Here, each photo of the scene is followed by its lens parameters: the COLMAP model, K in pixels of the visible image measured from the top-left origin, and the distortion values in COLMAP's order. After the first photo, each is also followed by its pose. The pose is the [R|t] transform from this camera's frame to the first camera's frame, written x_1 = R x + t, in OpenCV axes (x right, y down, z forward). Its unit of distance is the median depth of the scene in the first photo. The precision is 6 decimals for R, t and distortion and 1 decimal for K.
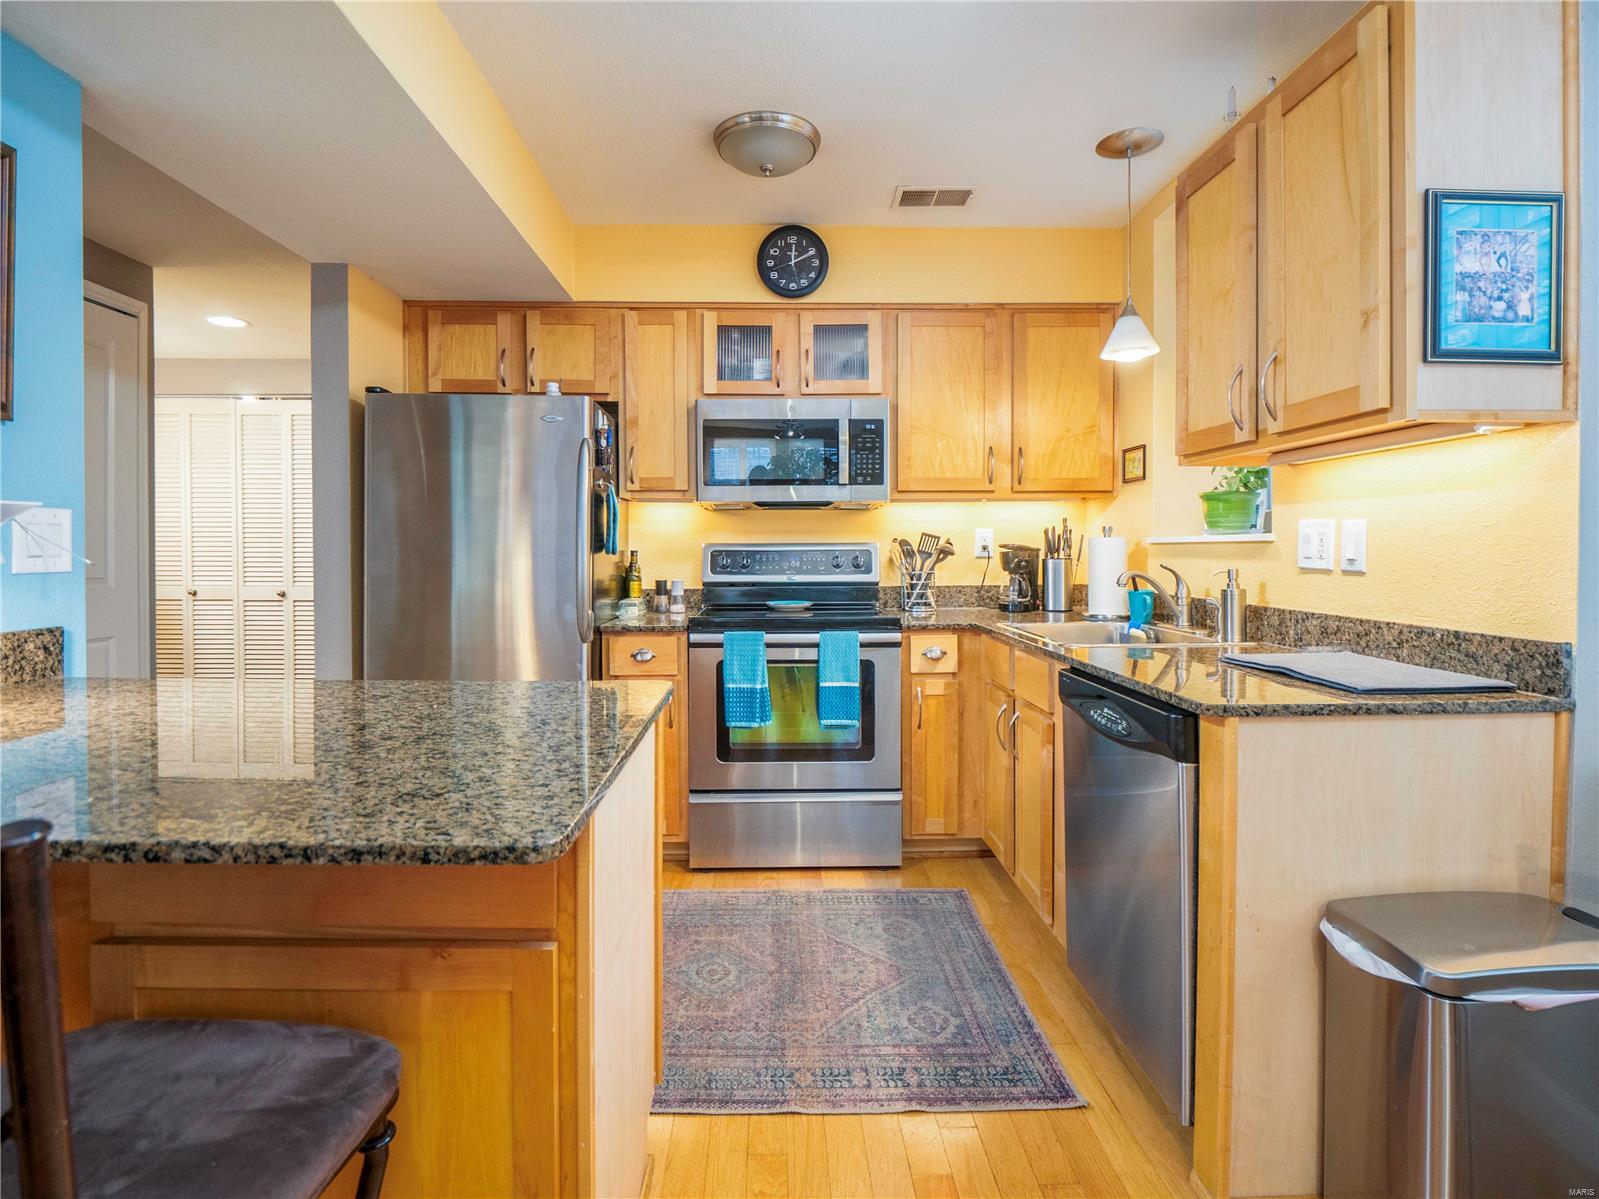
lens RADIAL K [[805.8, 0, 782.2], [0, 805.8, 558.8], [0, 0, 1]] dist [0.001813, -0.000043]
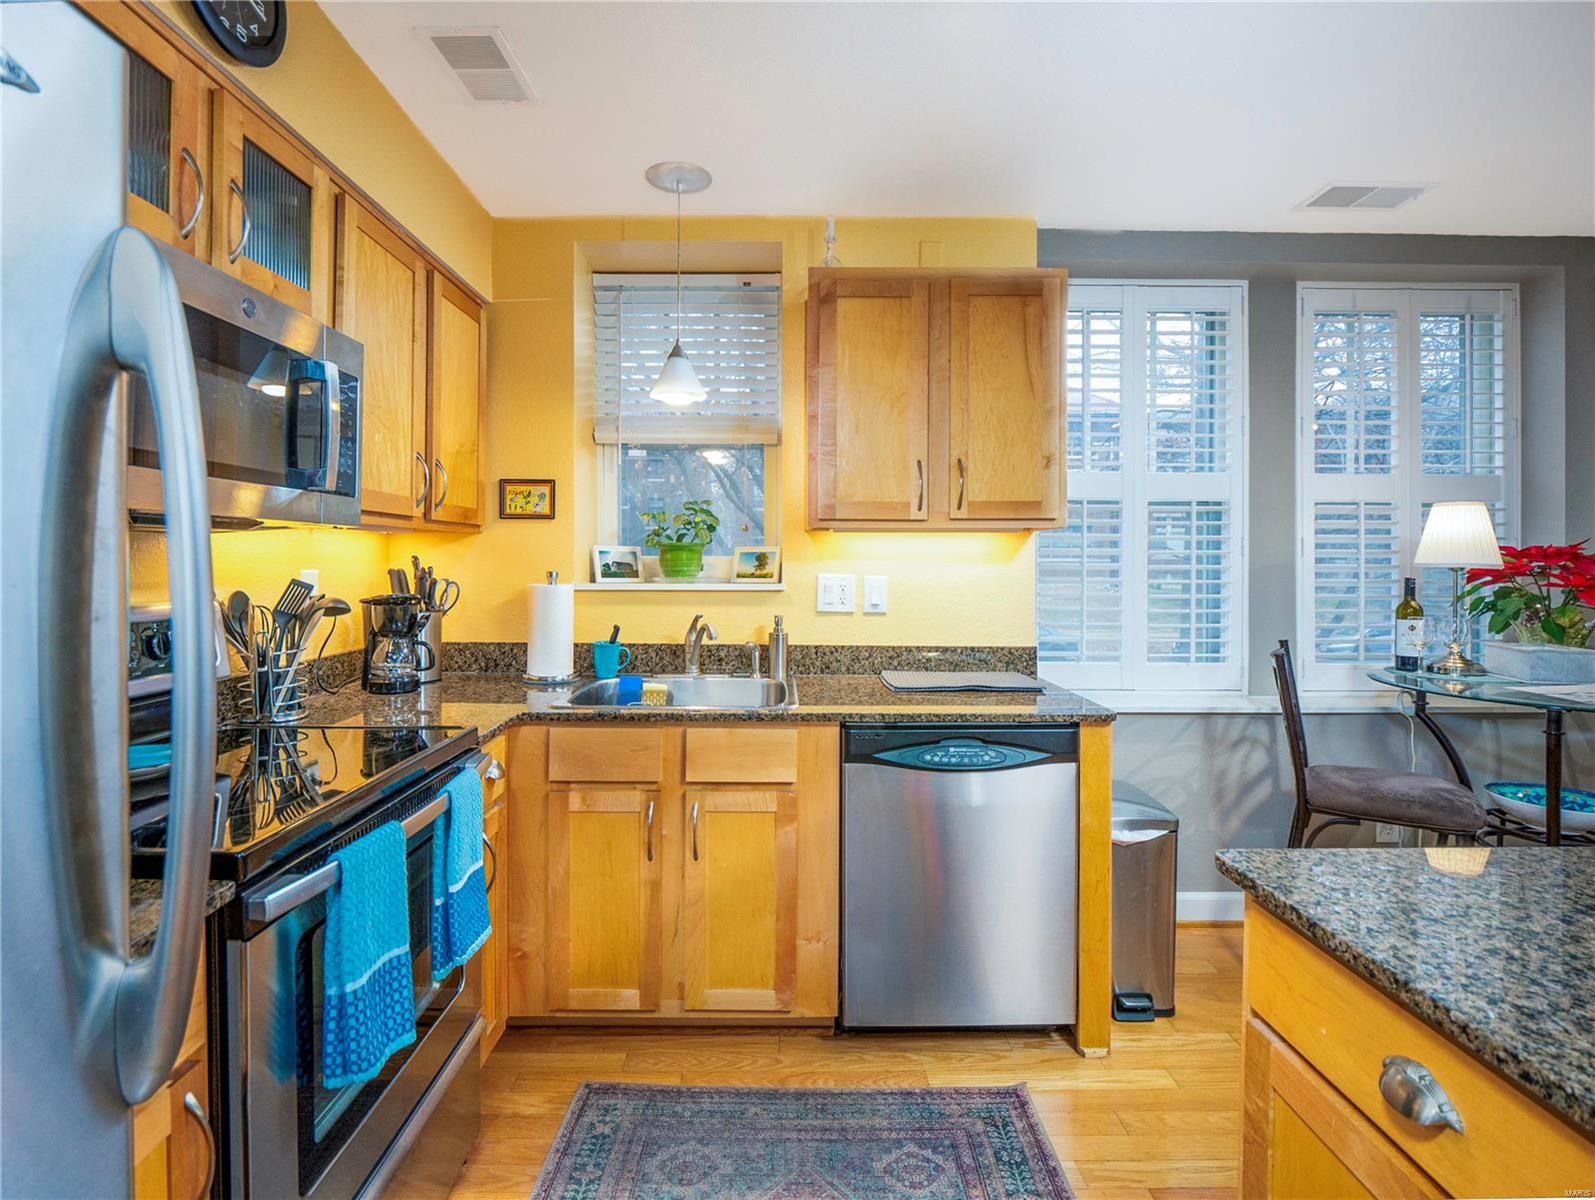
lens RADIAL K [[803.8, 0, 780.3], [0, 803.8, 559.4], [0, 0, 1]] dist [0.001813, -0.000043]
pose [[0.013555, 0.003873, 0.999901, -0.450232], [0.010386, 0.999938, -0.004014, -0.047907], [-0.999854, 0.010439, 0.013514, 0.749619]]
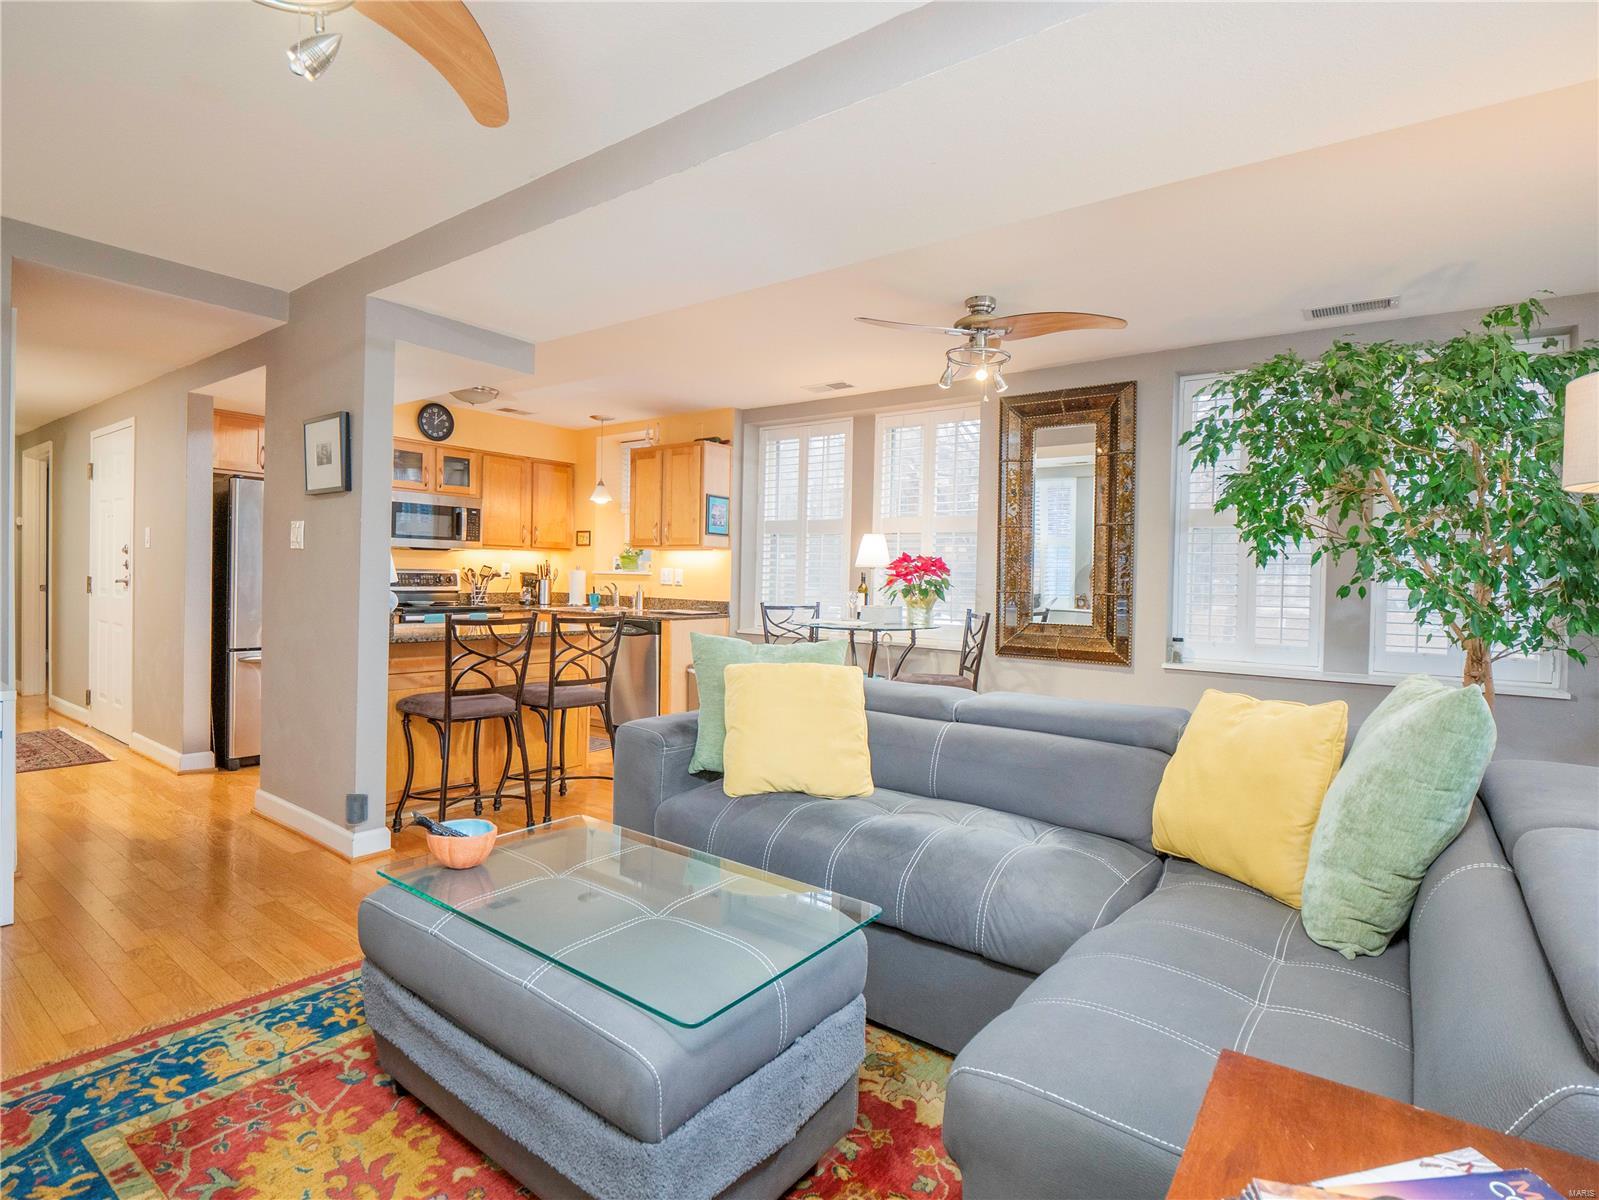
lens RADIAL K [[798.7, 0, 802.7], [0, 798.7, 585.6], [0, 0, 1]] dist [0.000442, -0.000423]
pose [[0.614003, 0.003490, 0.789296, -1.009548], [-0.011730, 0.999920, 0.004704, -0.001752], [-0.789217, -0.012147, 0.613995, -0.906843]]
